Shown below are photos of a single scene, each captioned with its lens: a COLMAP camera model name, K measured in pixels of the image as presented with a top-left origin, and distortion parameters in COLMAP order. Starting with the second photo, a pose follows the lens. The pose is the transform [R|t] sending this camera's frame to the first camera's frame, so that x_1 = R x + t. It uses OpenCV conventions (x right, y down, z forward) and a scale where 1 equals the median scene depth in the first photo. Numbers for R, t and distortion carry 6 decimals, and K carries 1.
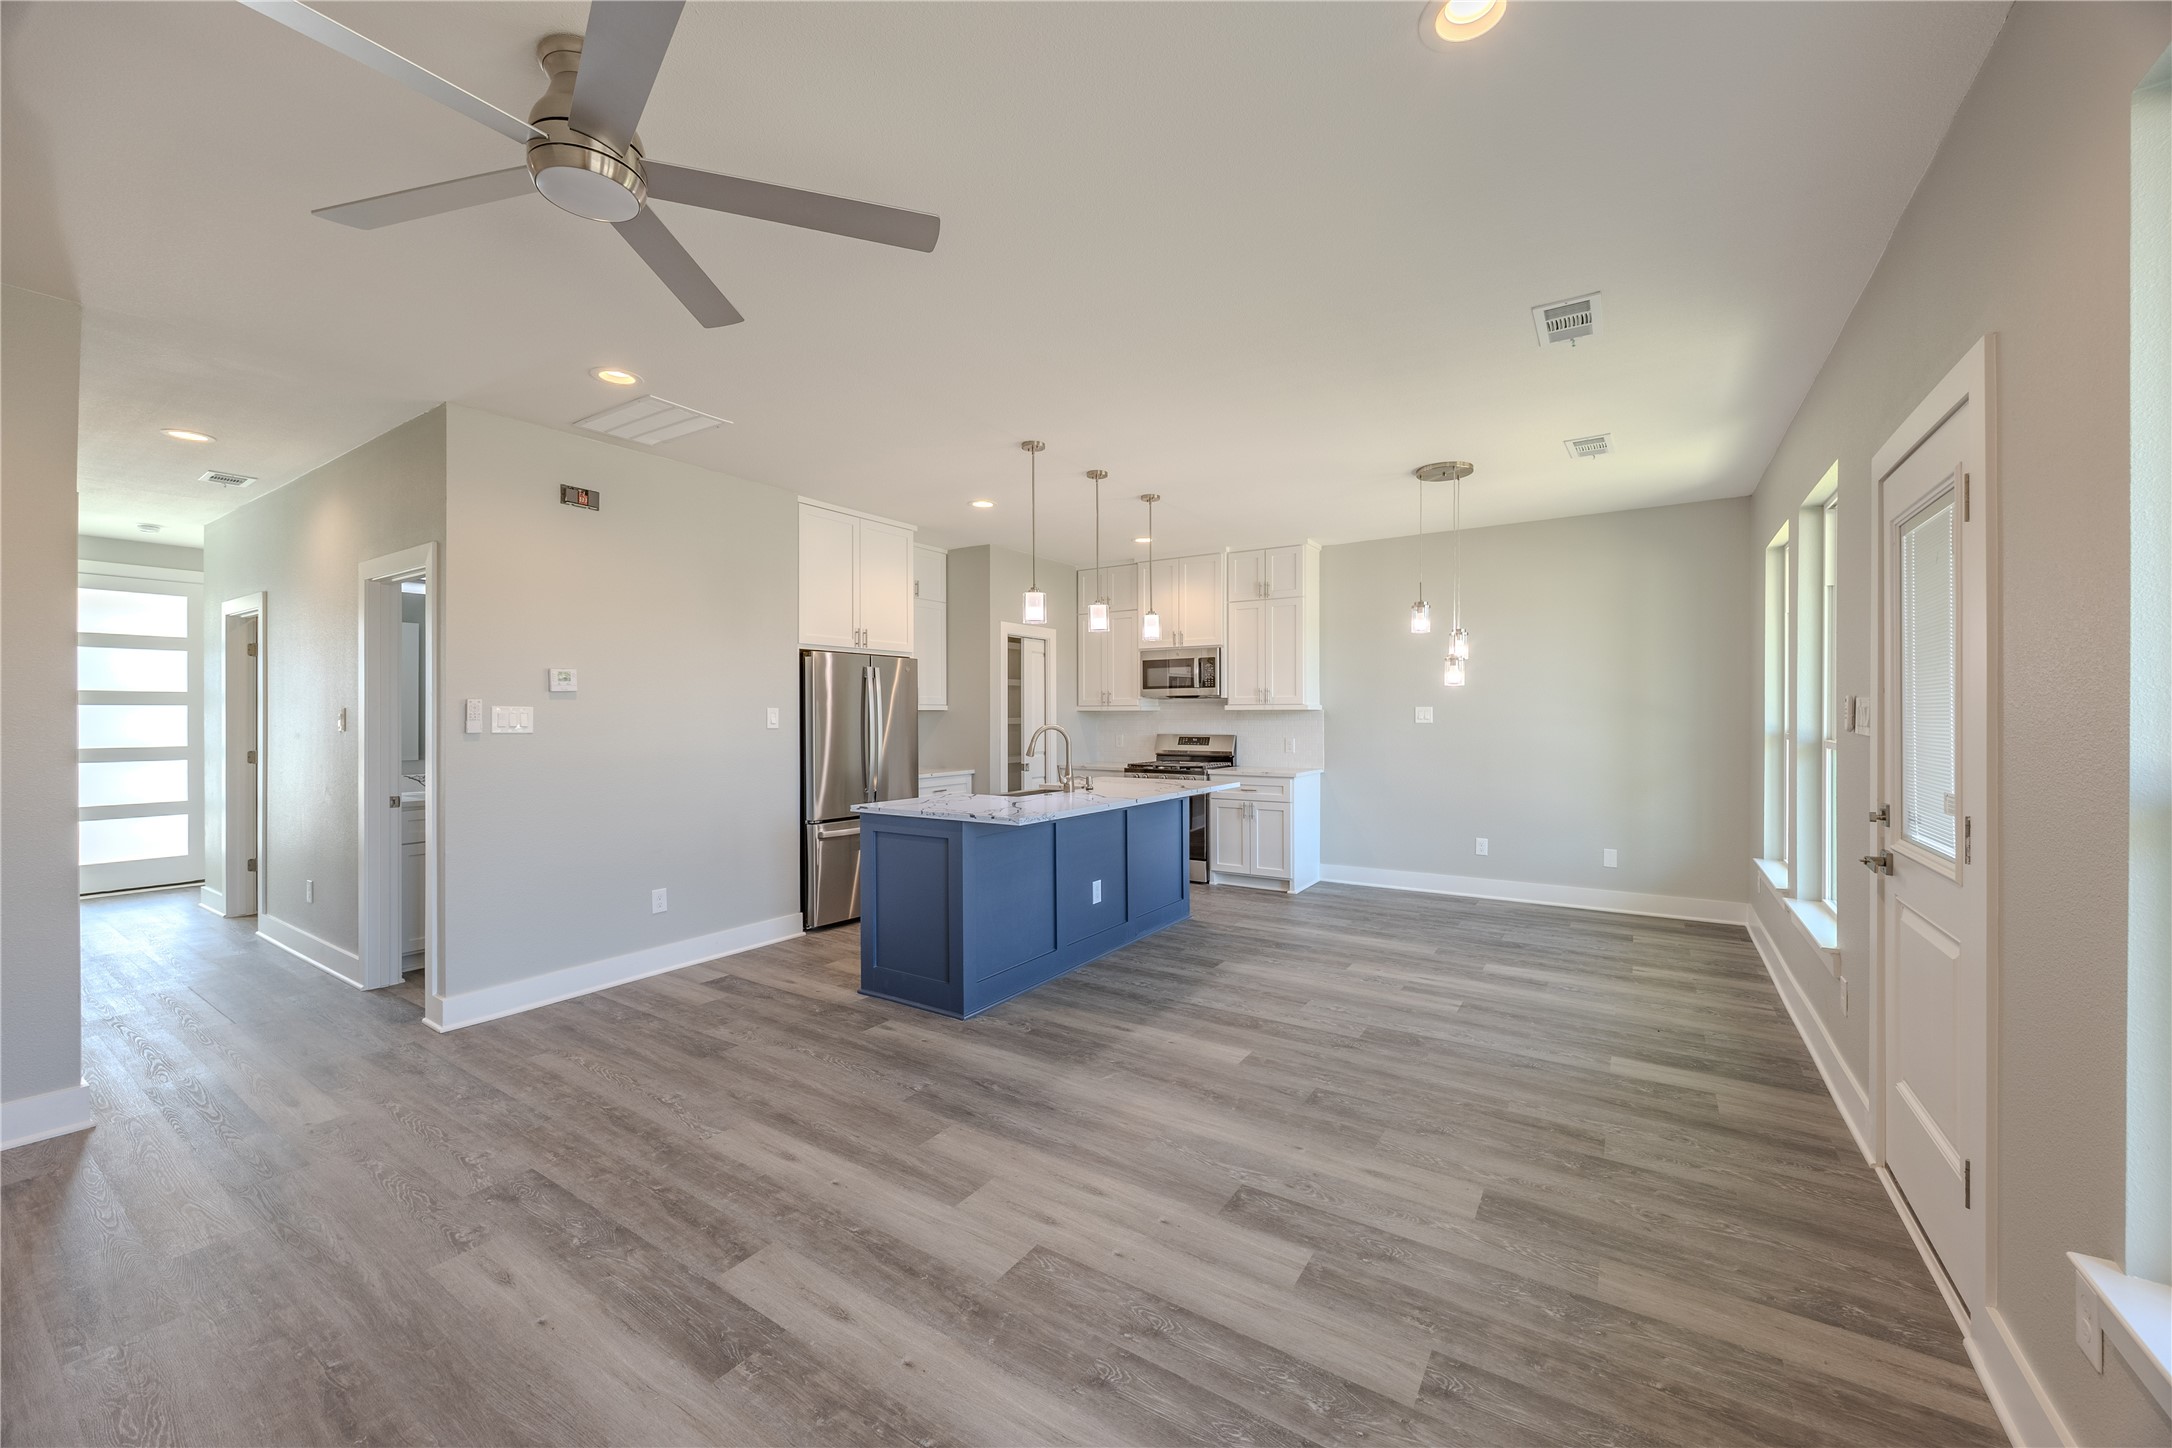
lens RADIAL K [[821.3, 0, 1080.0], [0, 821.3, 715.8], [0, 0, 1]] dist [-0.005505, 0.000096]
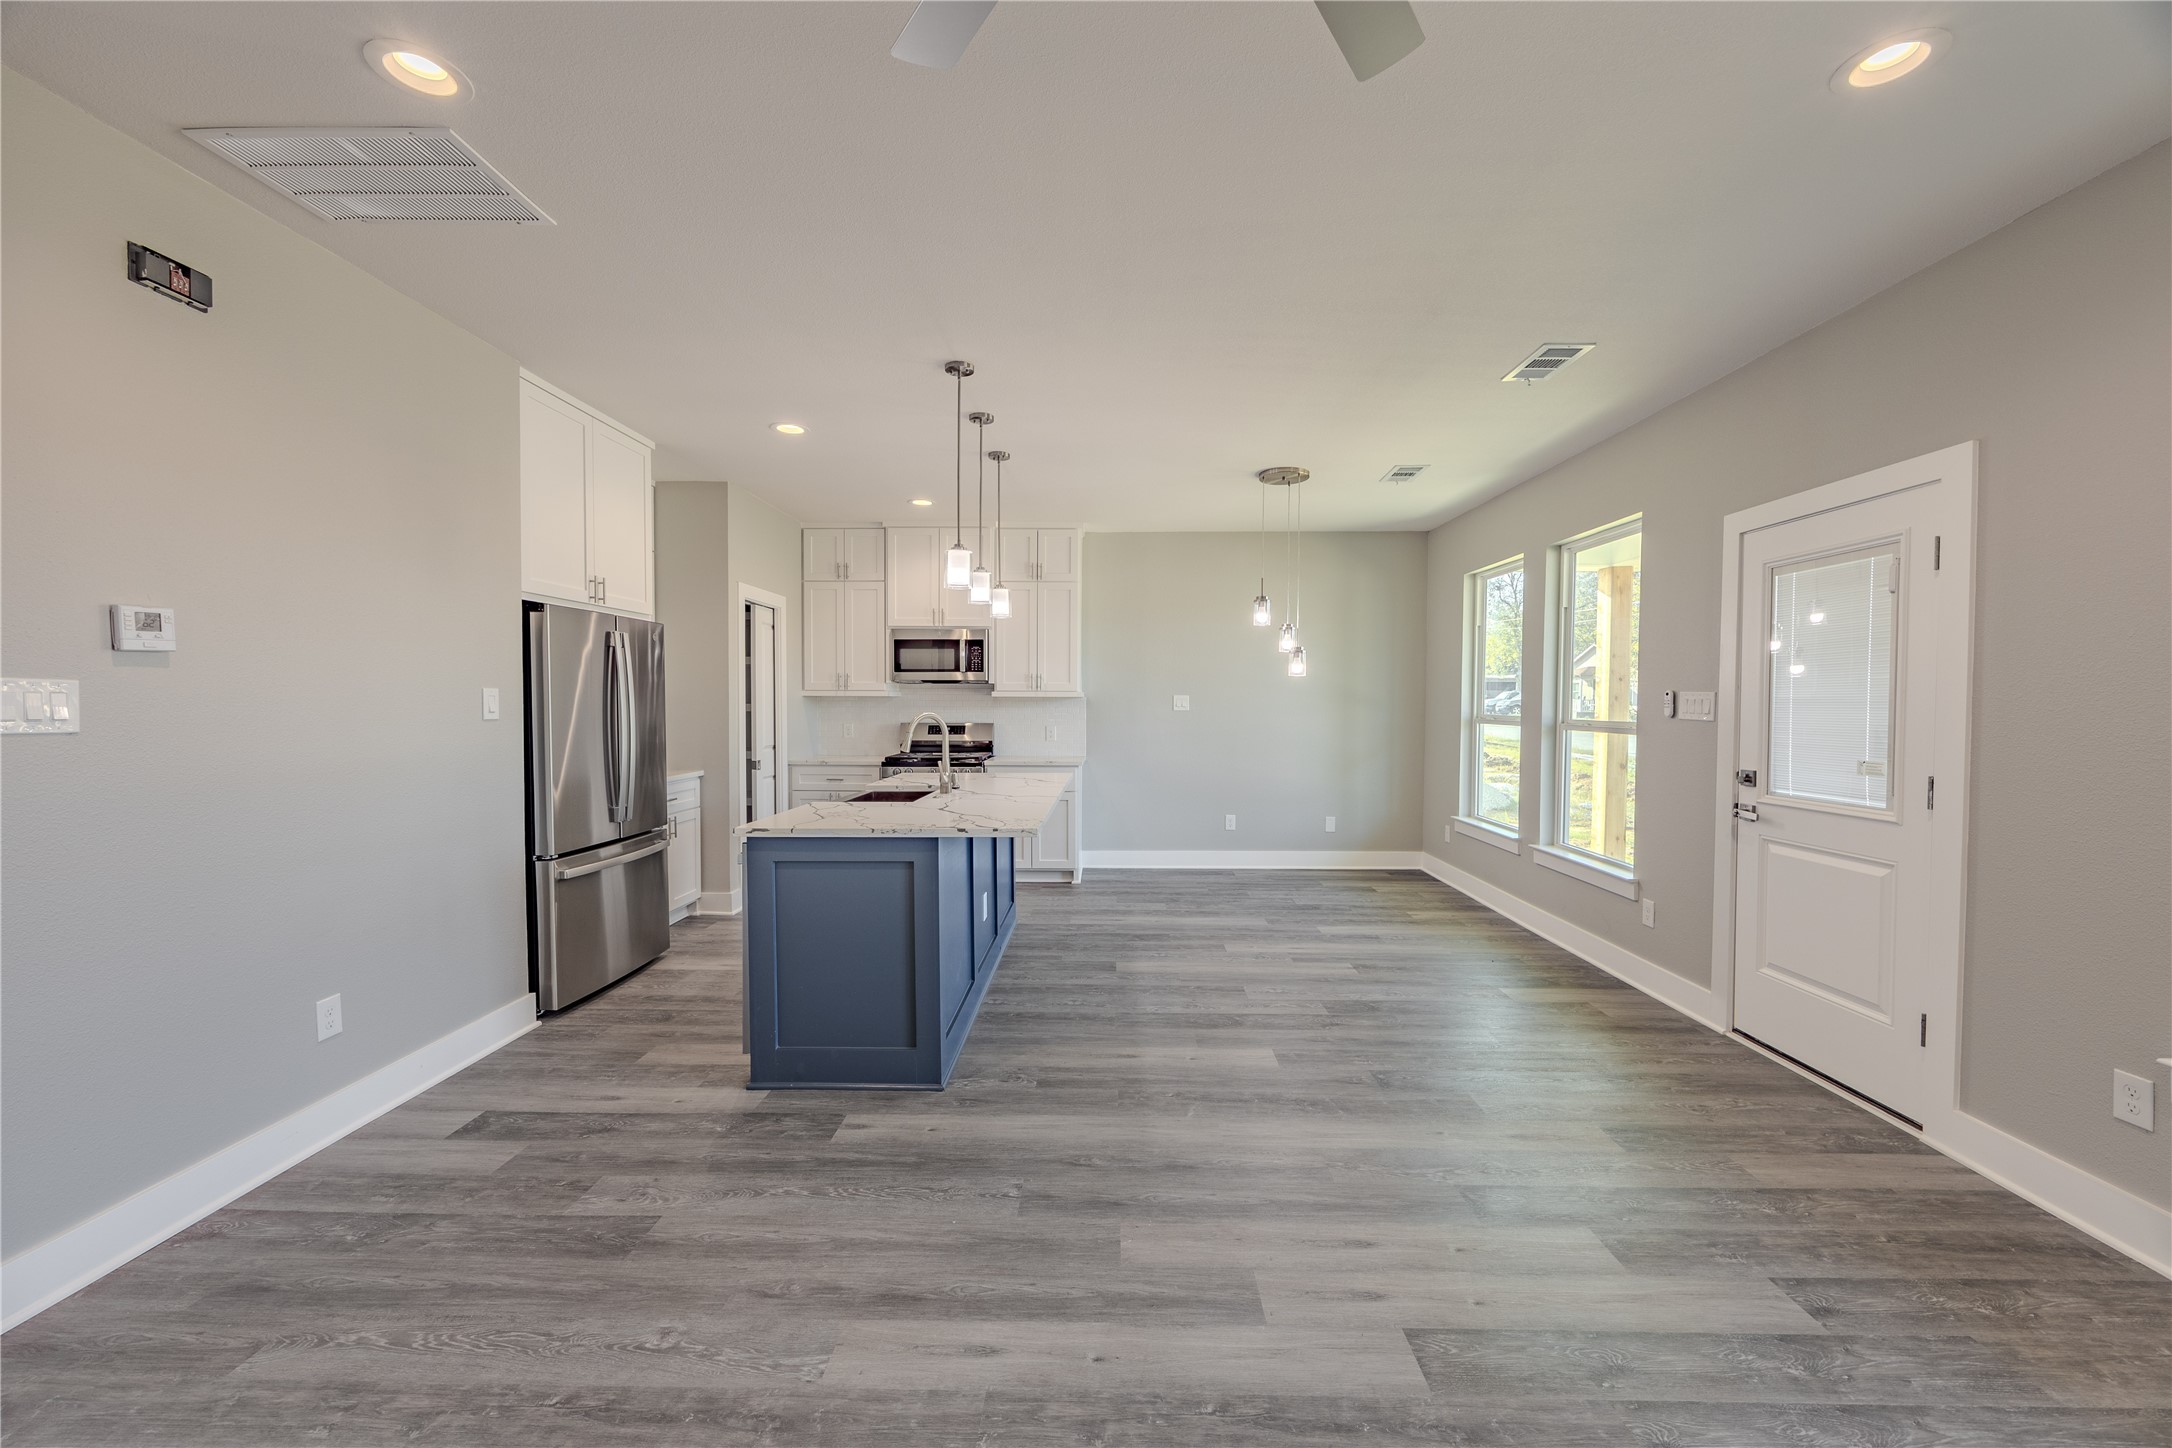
lens RADIAL K [[829.3, 0, 1086.0], [0, 829.3, 724.0], [0, 0, 1]] dist [-0.002287, -0.000170]
pose [[0.845292, -0.009363, 0.534223, -0.408032], [-0.004672, 0.999679, 0.024913, 0.000438], [-0.534285, -0.023554, 0.844976, 0.243761]]
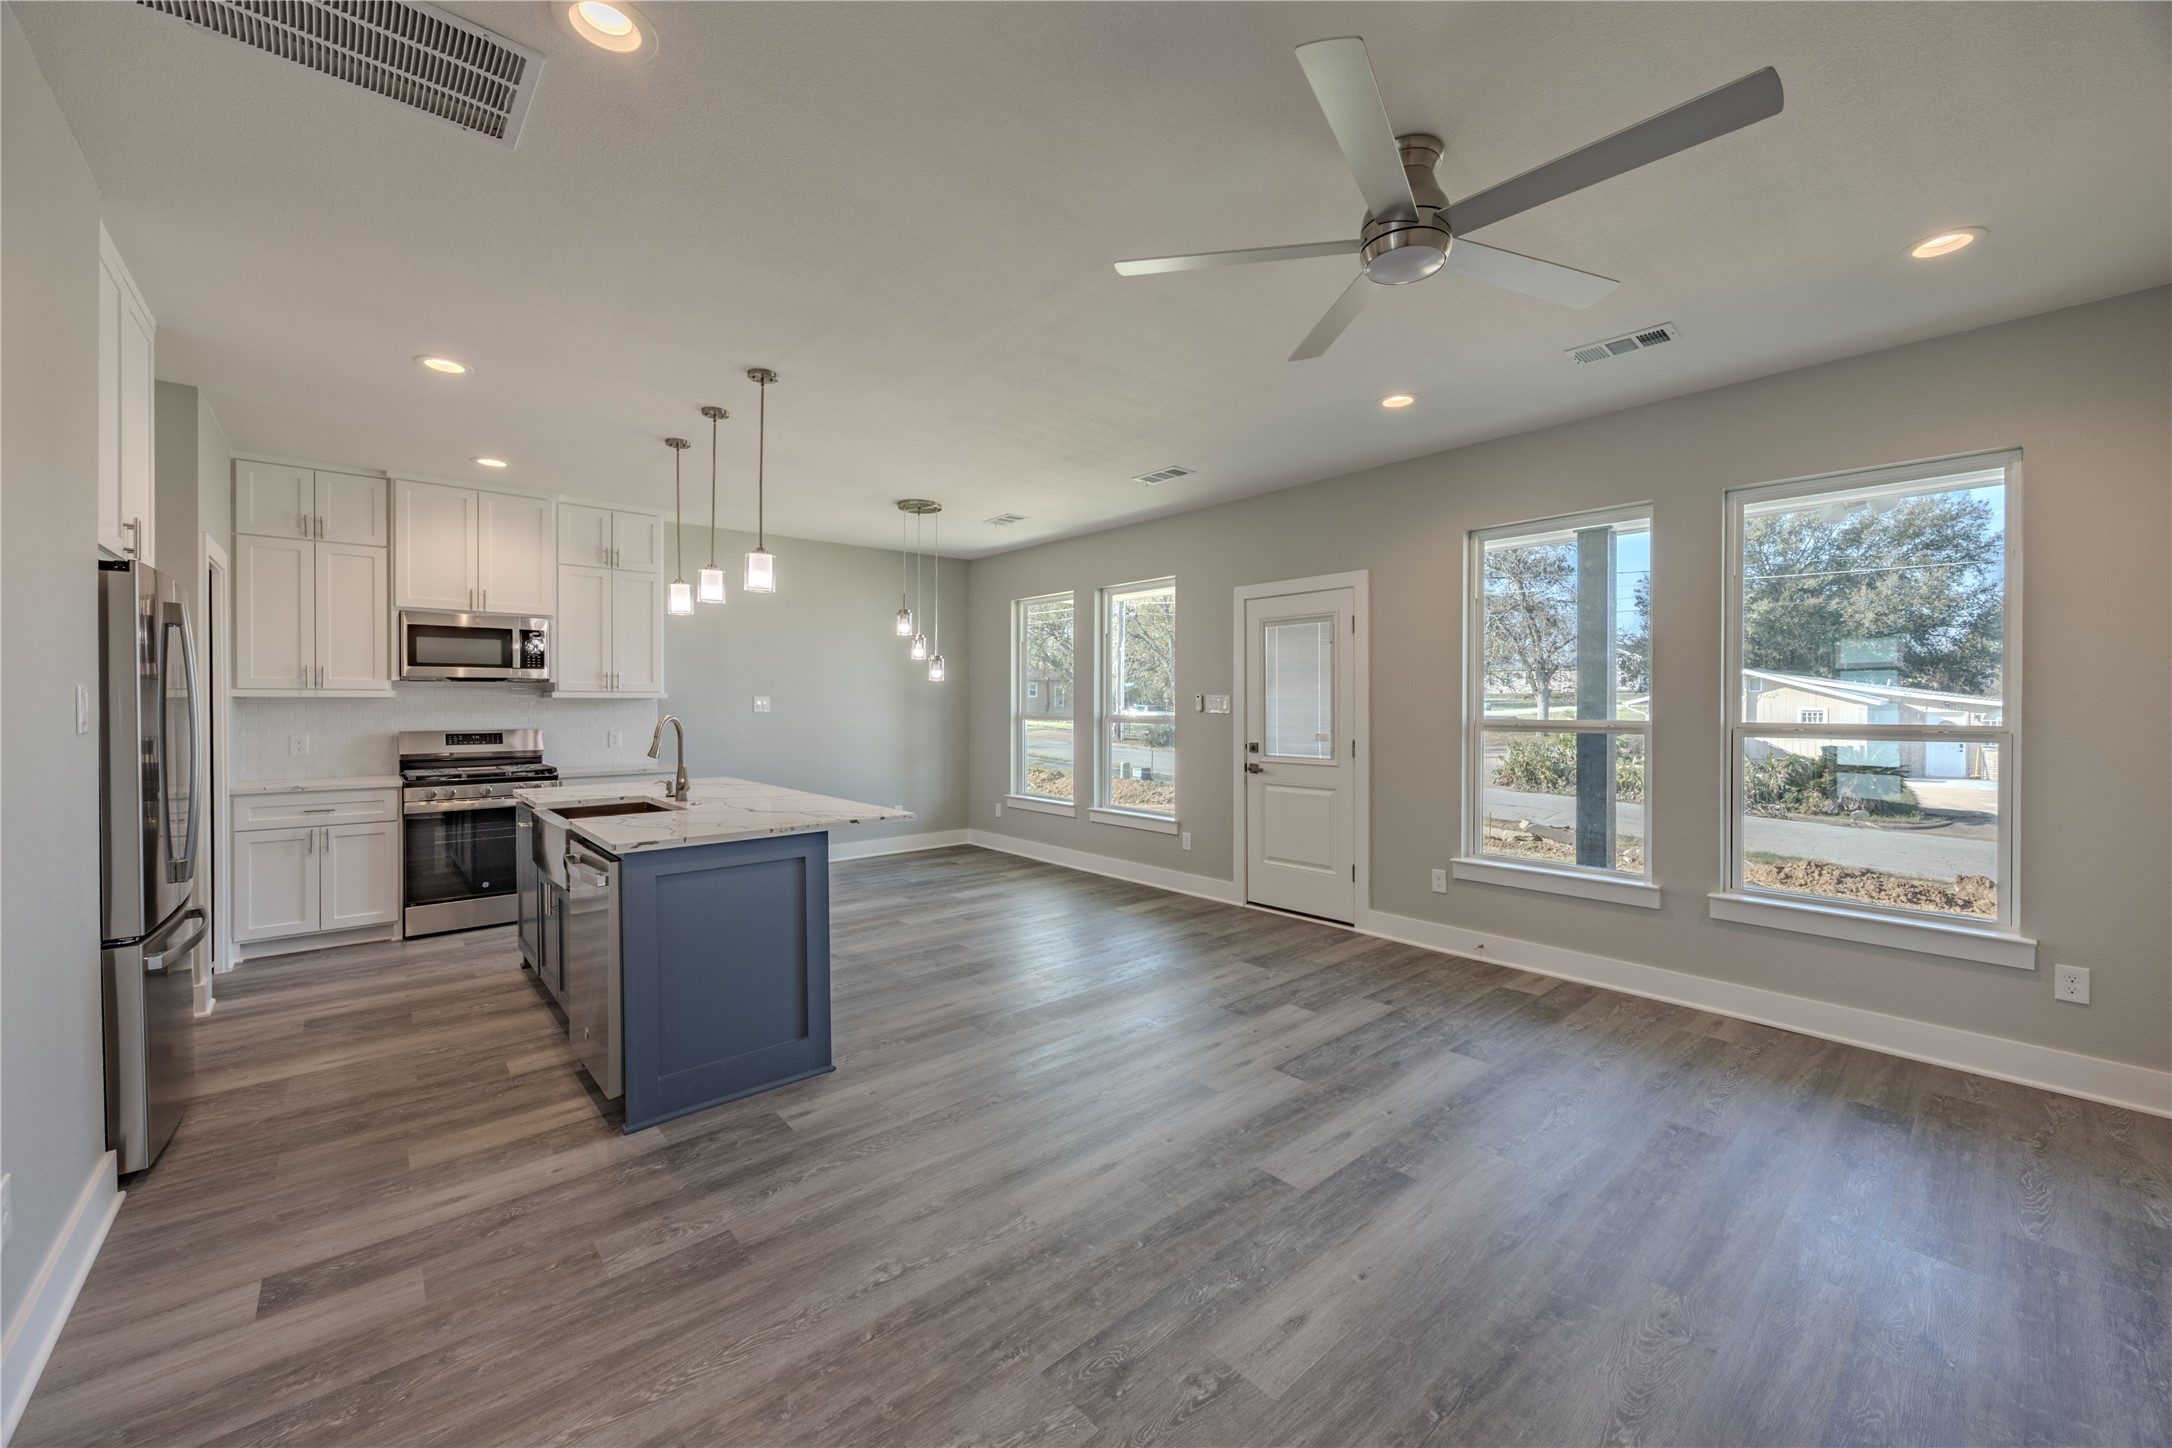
lens RADIAL K [[847.3, 0, 1088.6], [0, 847.3, 704.5], [0, 0, 1]] dist [-0.000507, -0.000053]
pose [[0.258899, 0.000708, 0.965904, -0.827213], [0.001033, 0.999999, -0.001010, 0.001842], [-0.965904, 0.001259, 0.258898, 0.483516]]
